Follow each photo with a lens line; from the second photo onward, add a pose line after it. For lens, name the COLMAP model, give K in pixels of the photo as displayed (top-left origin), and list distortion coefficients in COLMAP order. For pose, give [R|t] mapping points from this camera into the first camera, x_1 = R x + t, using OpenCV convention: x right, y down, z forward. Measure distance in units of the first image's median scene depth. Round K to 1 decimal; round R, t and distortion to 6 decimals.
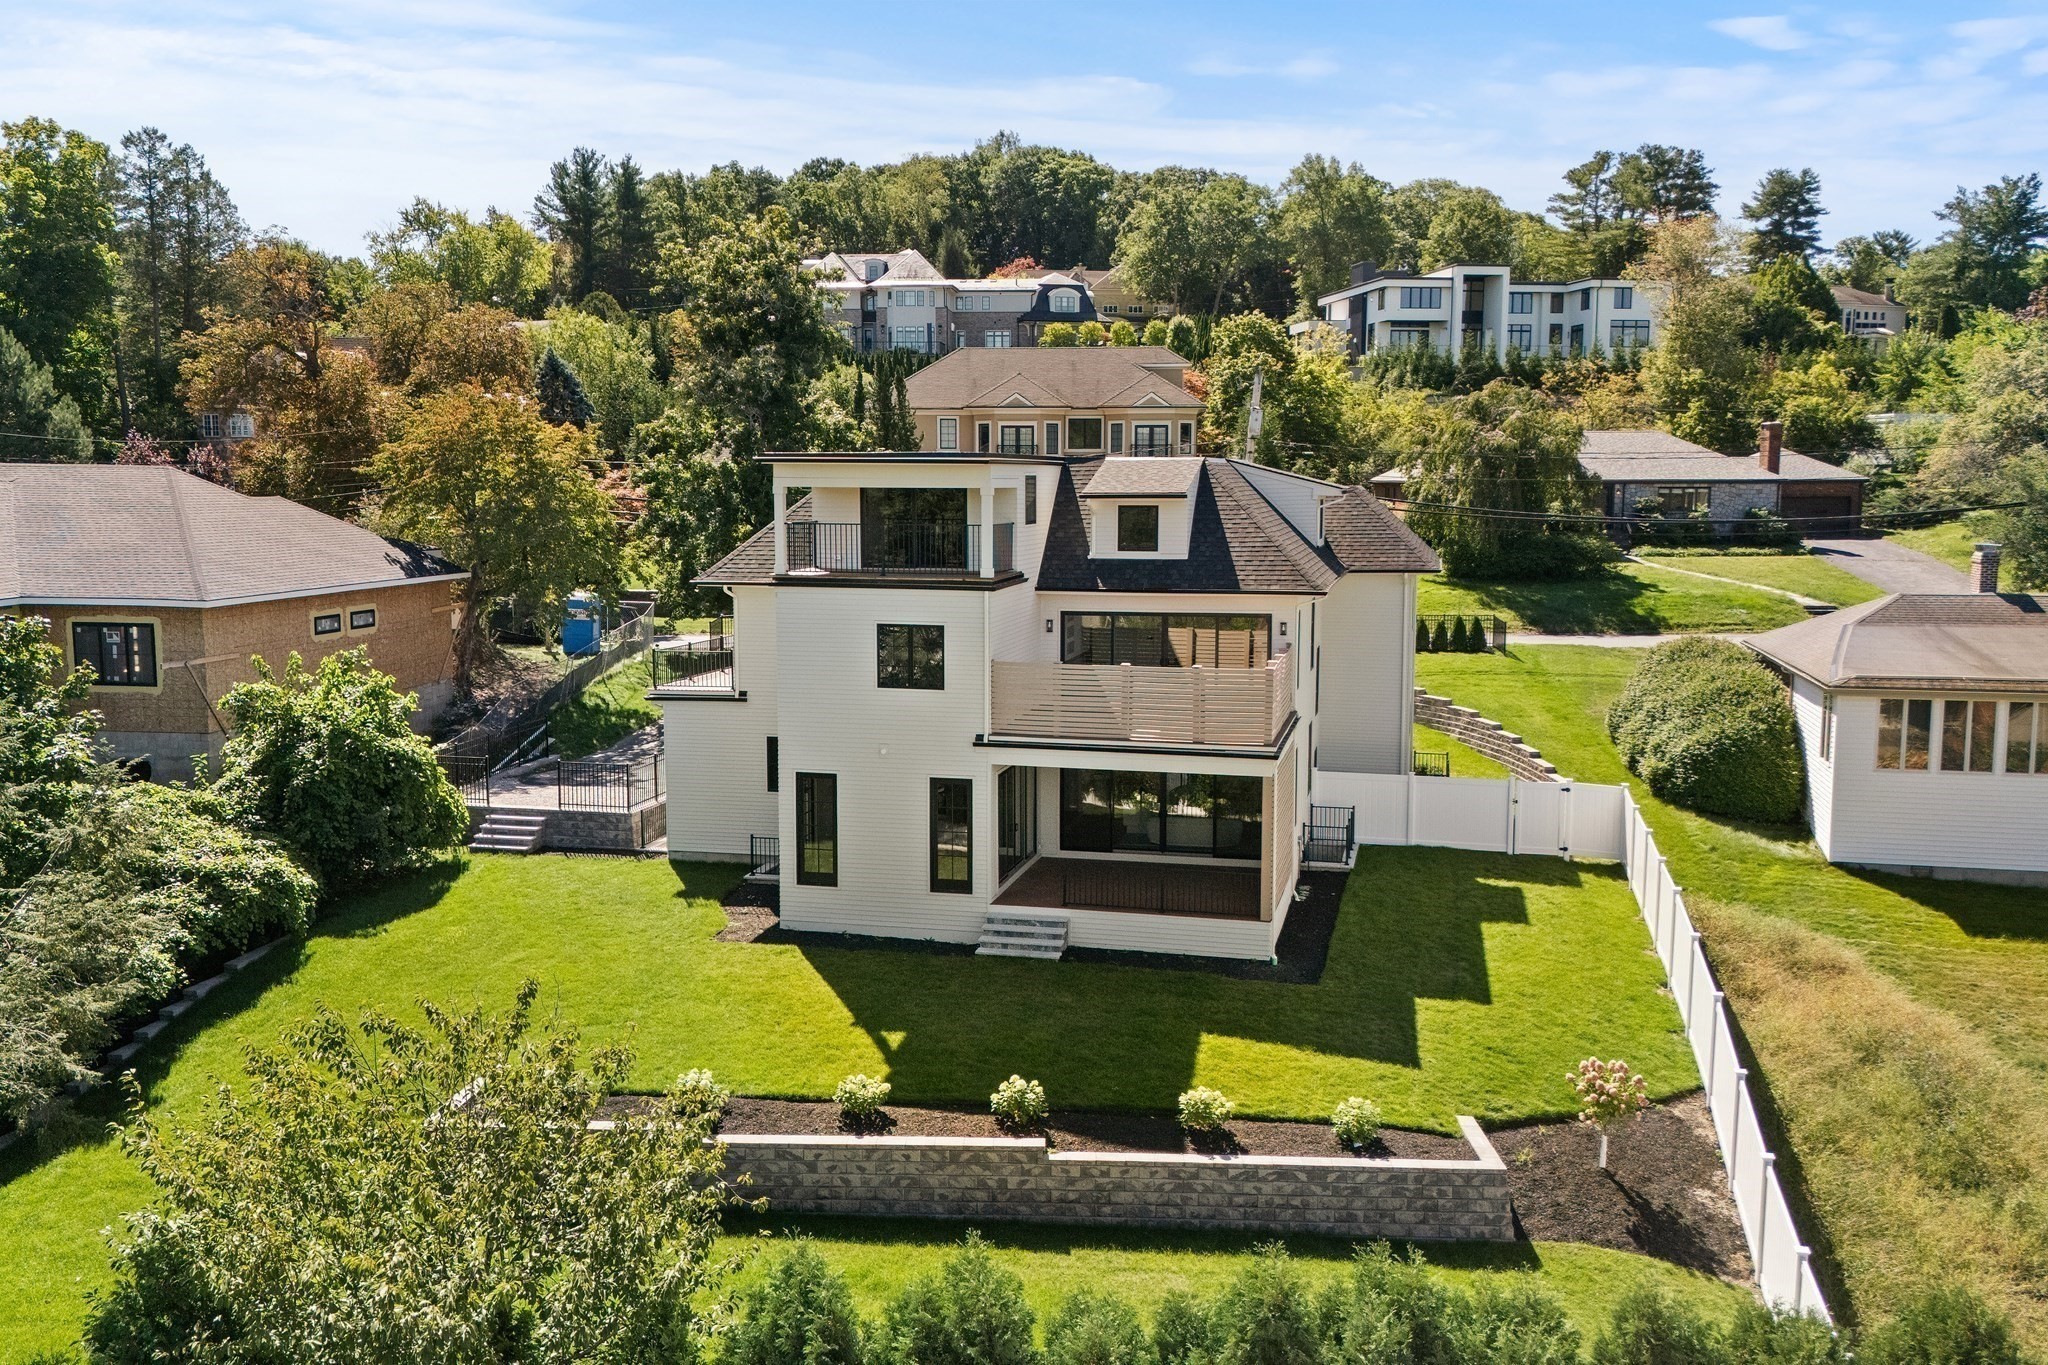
lens RADIAL K [[1767.1, 0, 1026.2], [0, 1767.1, 685.1], [0, 0, 1]] dist [0.044945, -0.034873]
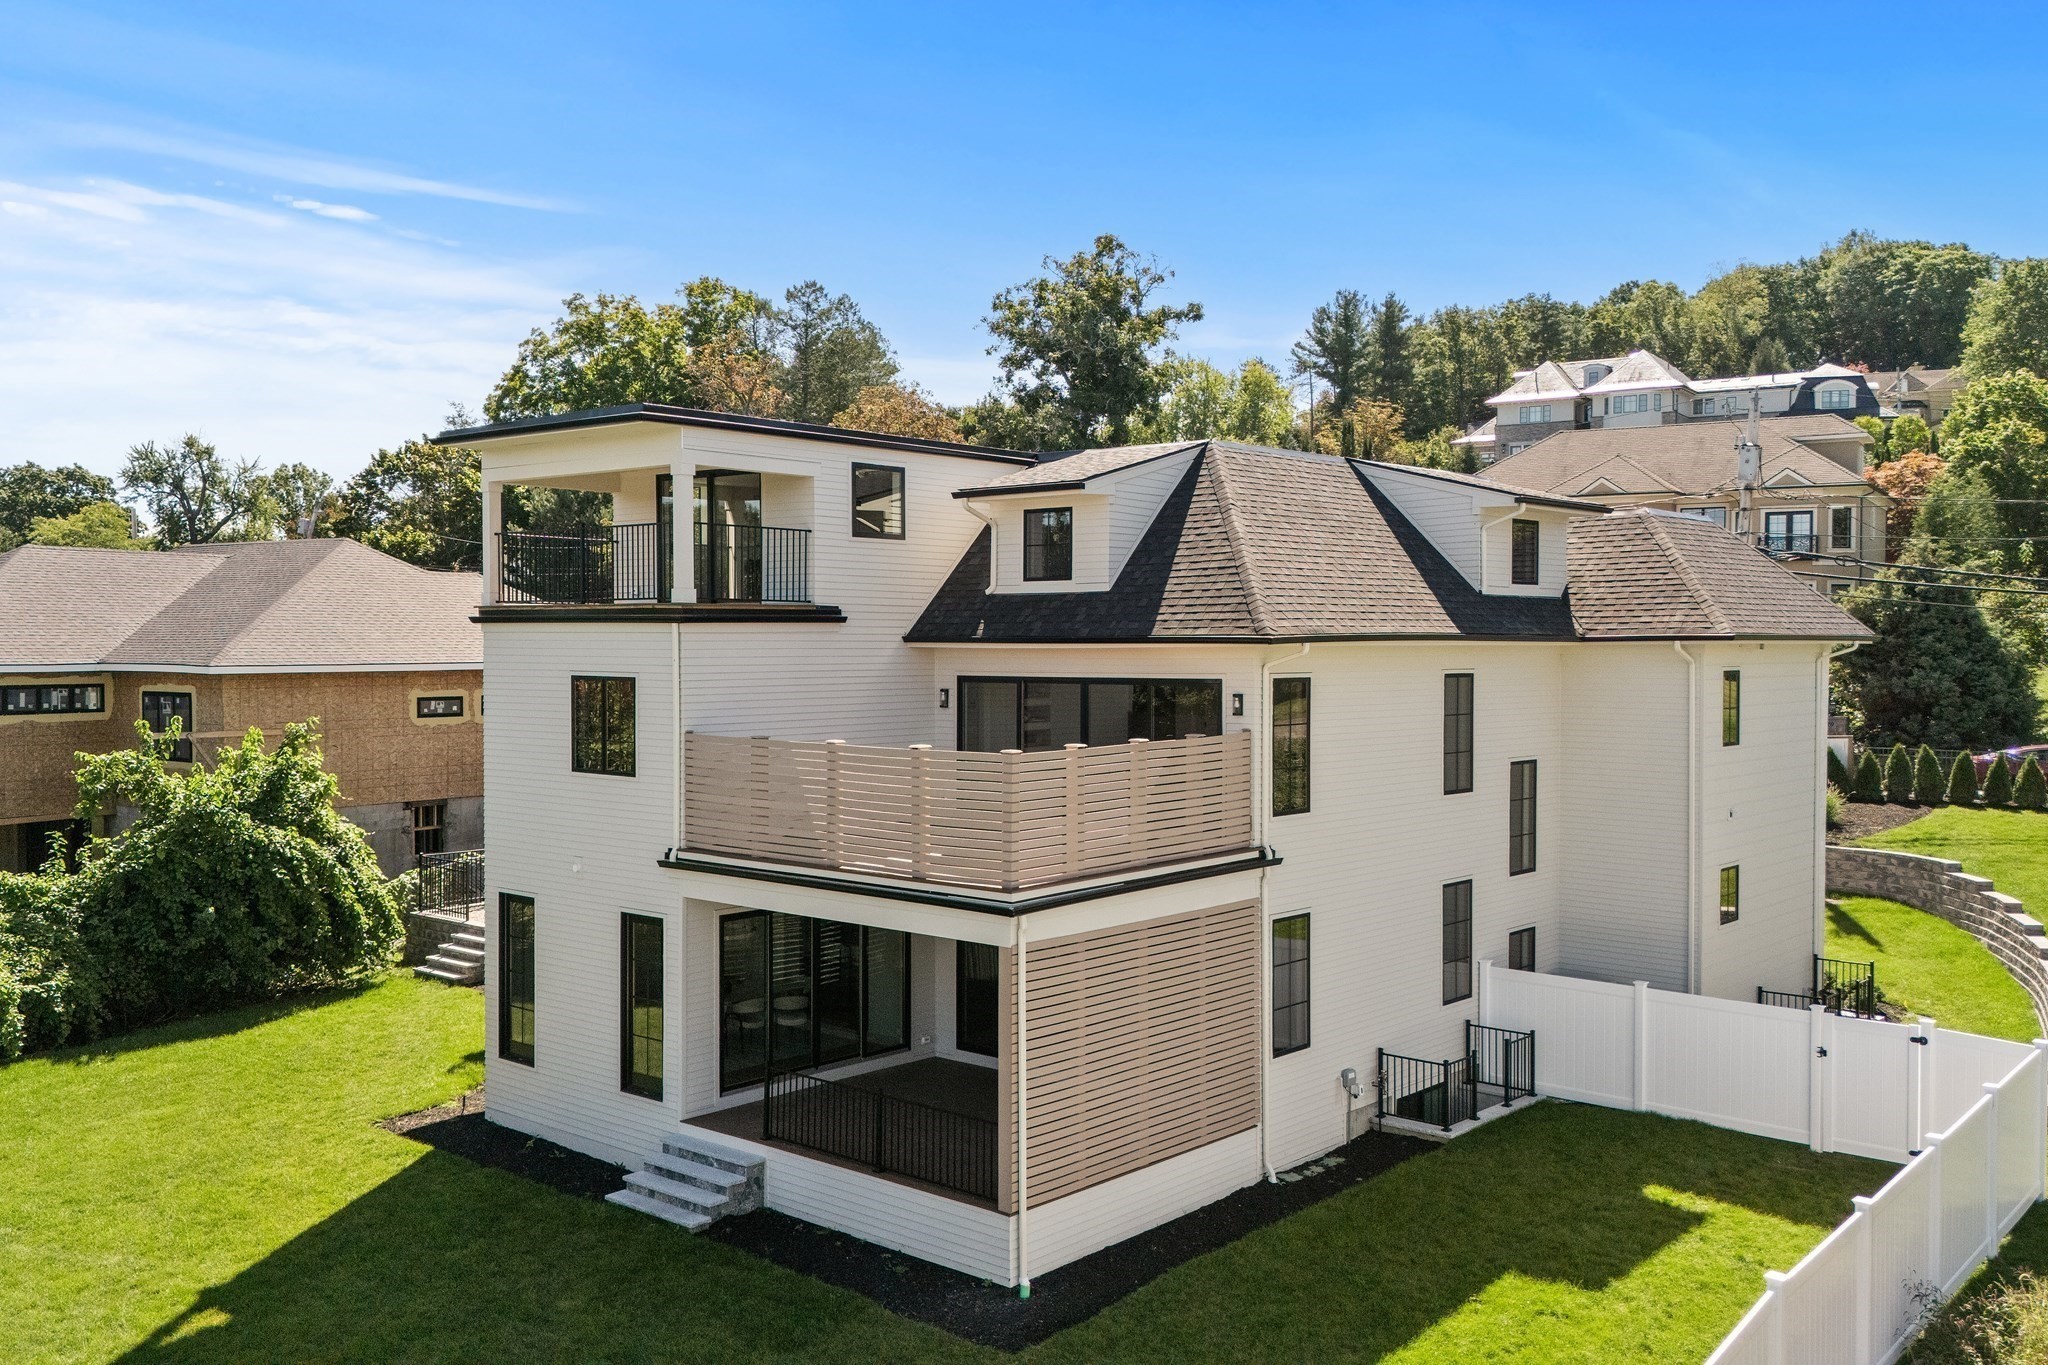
lens RADIAL K [[1767.1, 0, 1025.6], [0, 1767.1, 680.5], [0, 0, 1]] dist [0.044945, -0.034873]
pose [[0.877718, 0.008690, -0.479099, 0.243728], [-0.054703, 0.995116, -0.082168, 0.007991], [0.476045, 0.098328, 0.873906, 0.306173]]
